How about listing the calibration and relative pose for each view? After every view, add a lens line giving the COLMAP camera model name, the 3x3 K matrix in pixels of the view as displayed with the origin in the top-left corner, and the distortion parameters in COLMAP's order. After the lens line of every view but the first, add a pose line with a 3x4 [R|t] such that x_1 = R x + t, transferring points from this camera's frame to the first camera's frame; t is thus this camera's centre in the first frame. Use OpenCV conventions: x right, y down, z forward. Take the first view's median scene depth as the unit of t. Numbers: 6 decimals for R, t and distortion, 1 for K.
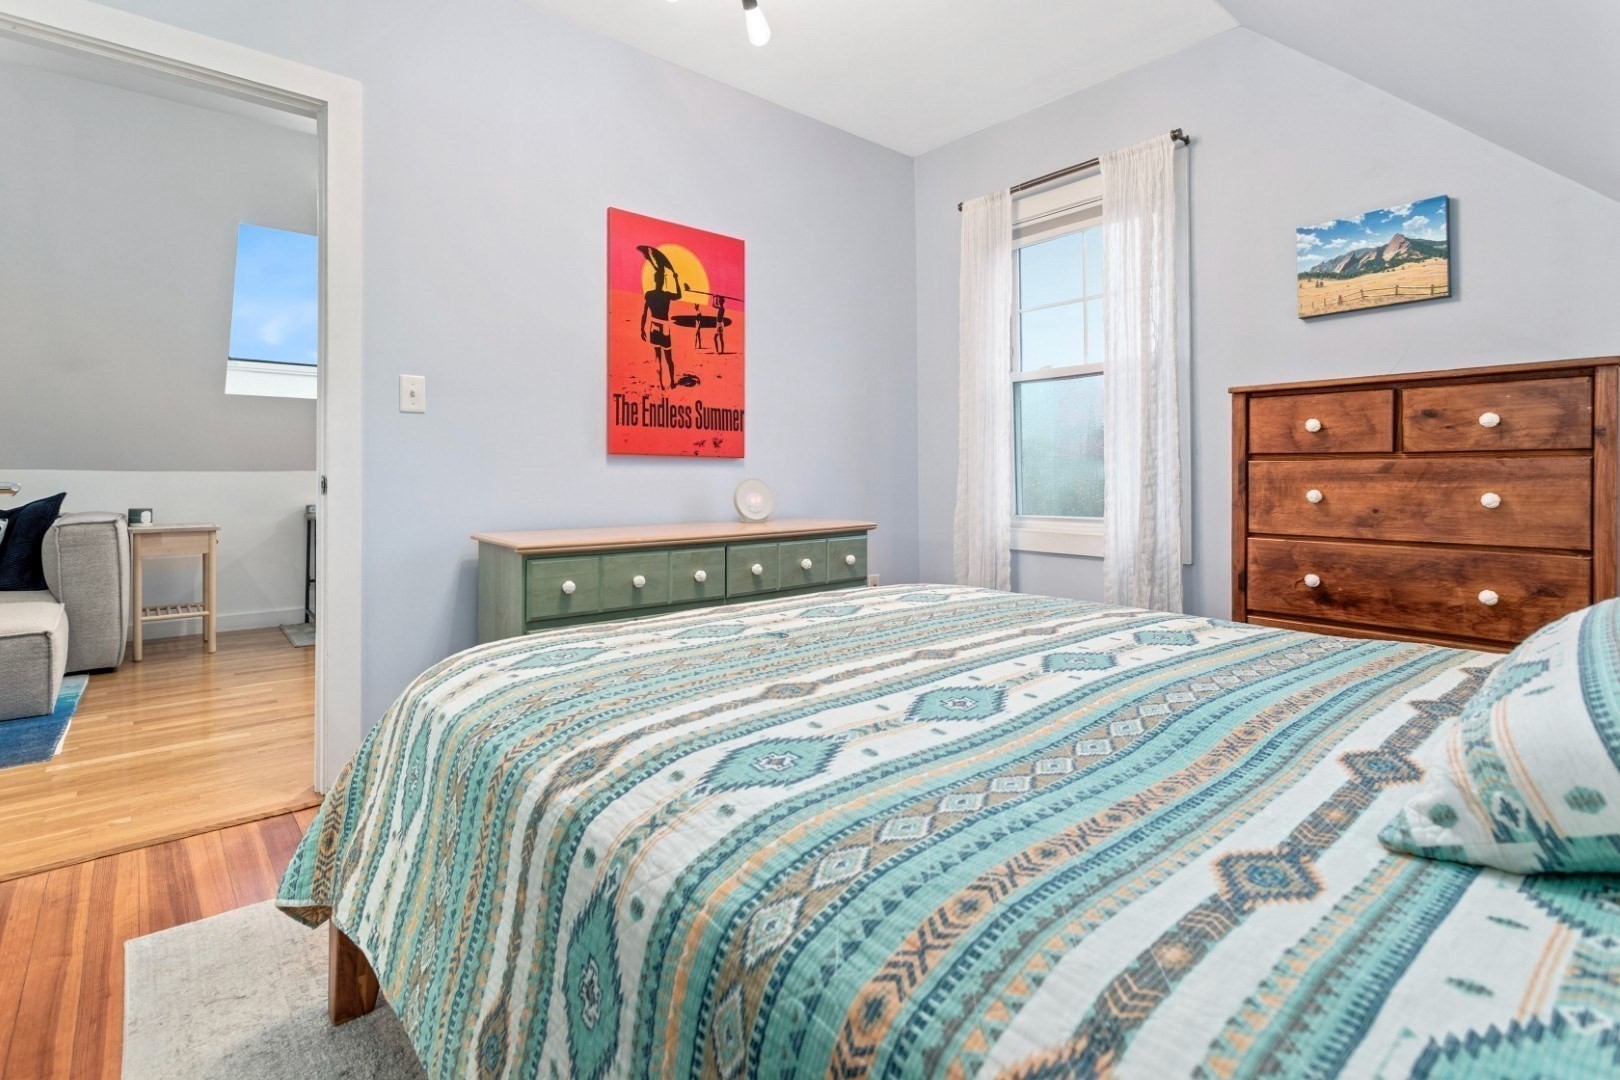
lens RADIAL K [[768.3, 0, 810.3], [0, 768.3, 480.1], [0, 0, 1]] dist [-0.001559, 0.002618]
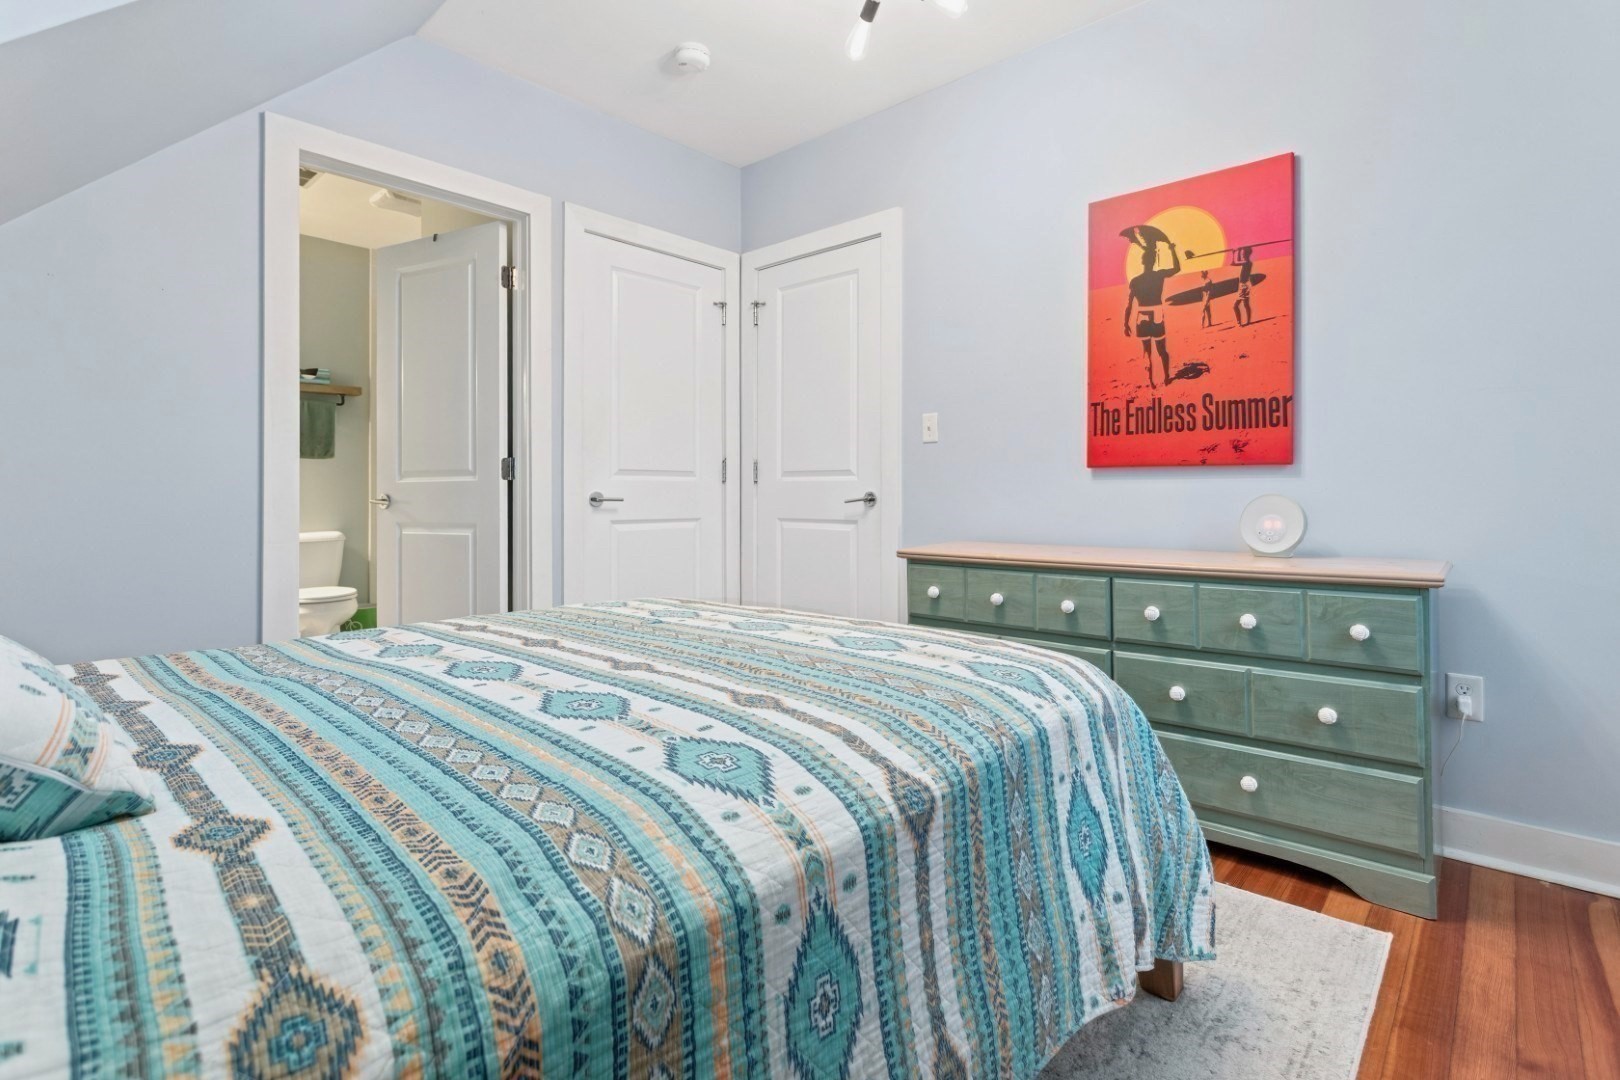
lens RADIAL K [[768.3, 0, 848.3], [0, 768.3, 488.6], [0, 0, 1]] dist [-0.001559, 0.002618]
pose [[0.156521, -0.007686, -0.987645, 0.580415], [-0.000712, 0.999969, -0.007895, -0.001347], [0.987674, 0.001939, 0.156510, 0.534566]]
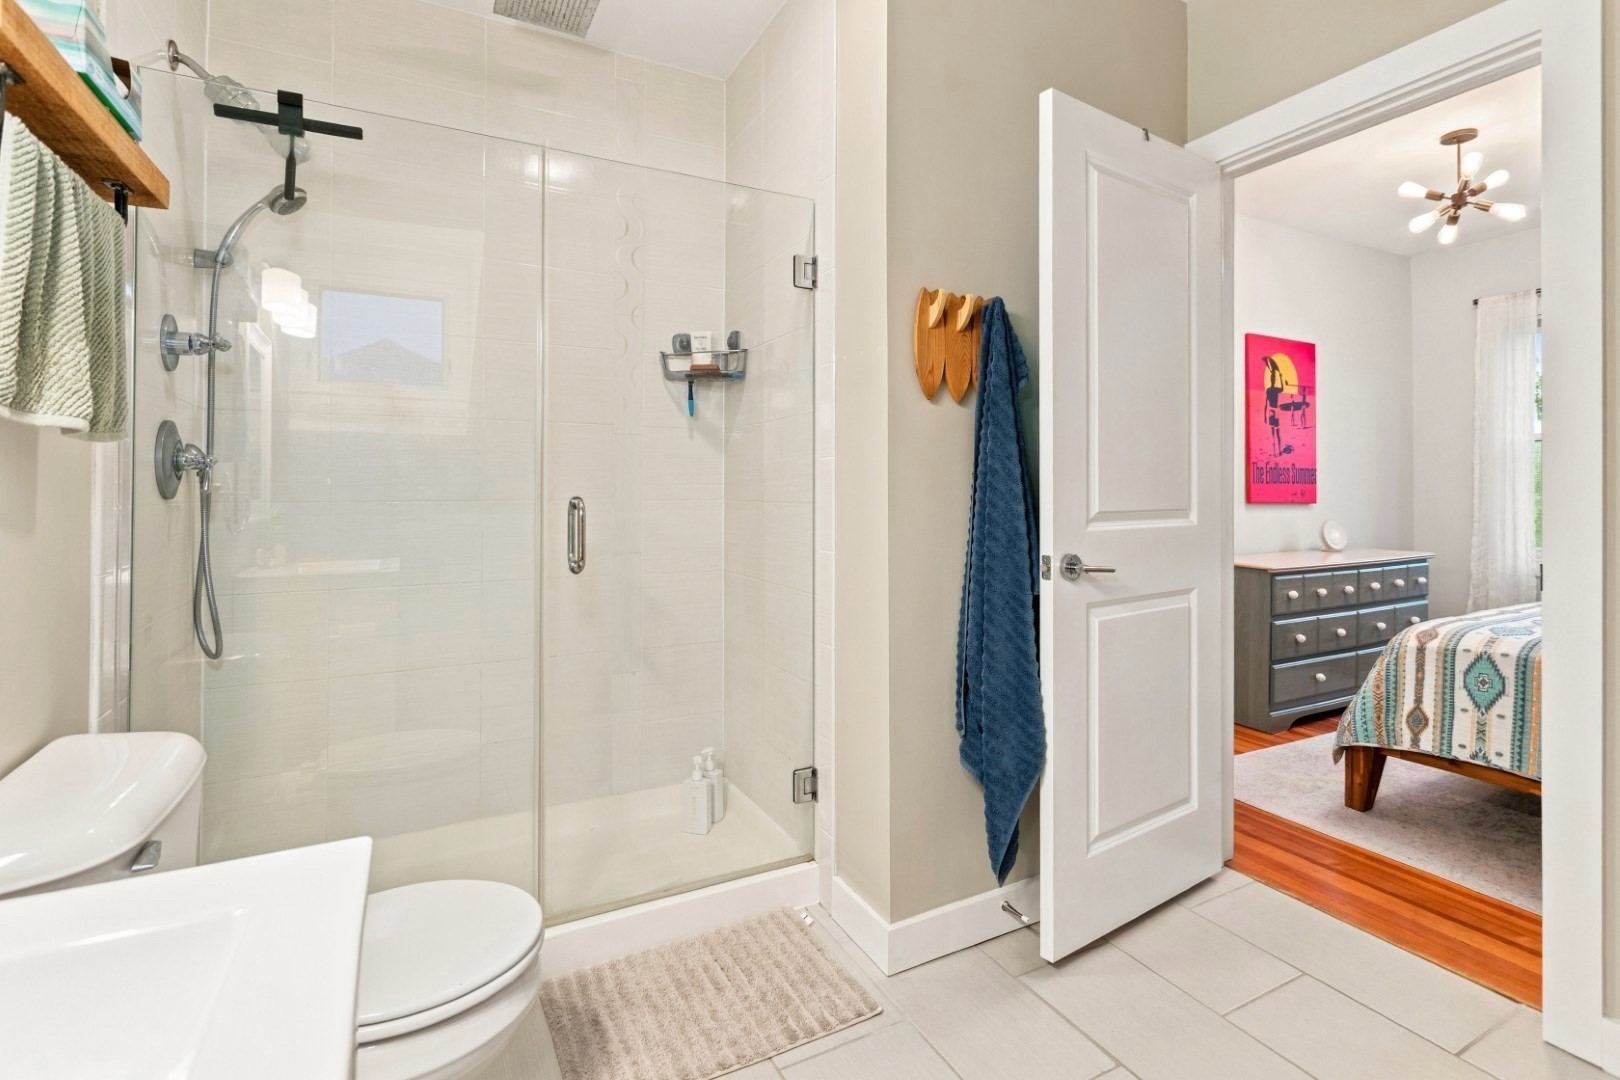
lens RADIAL K [[768.3, 0, 806.9], [0, 768.3, 482.4], [0, 0, 1]] dist [-0.001559, 0.002618]
pose [[0.972500, 0.000283, -0.232901, -0.695252], [-0.003548, 0.999901, -0.013599, -0.048511], [0.232875, 0.014051, 0.972405, -0.568511]]
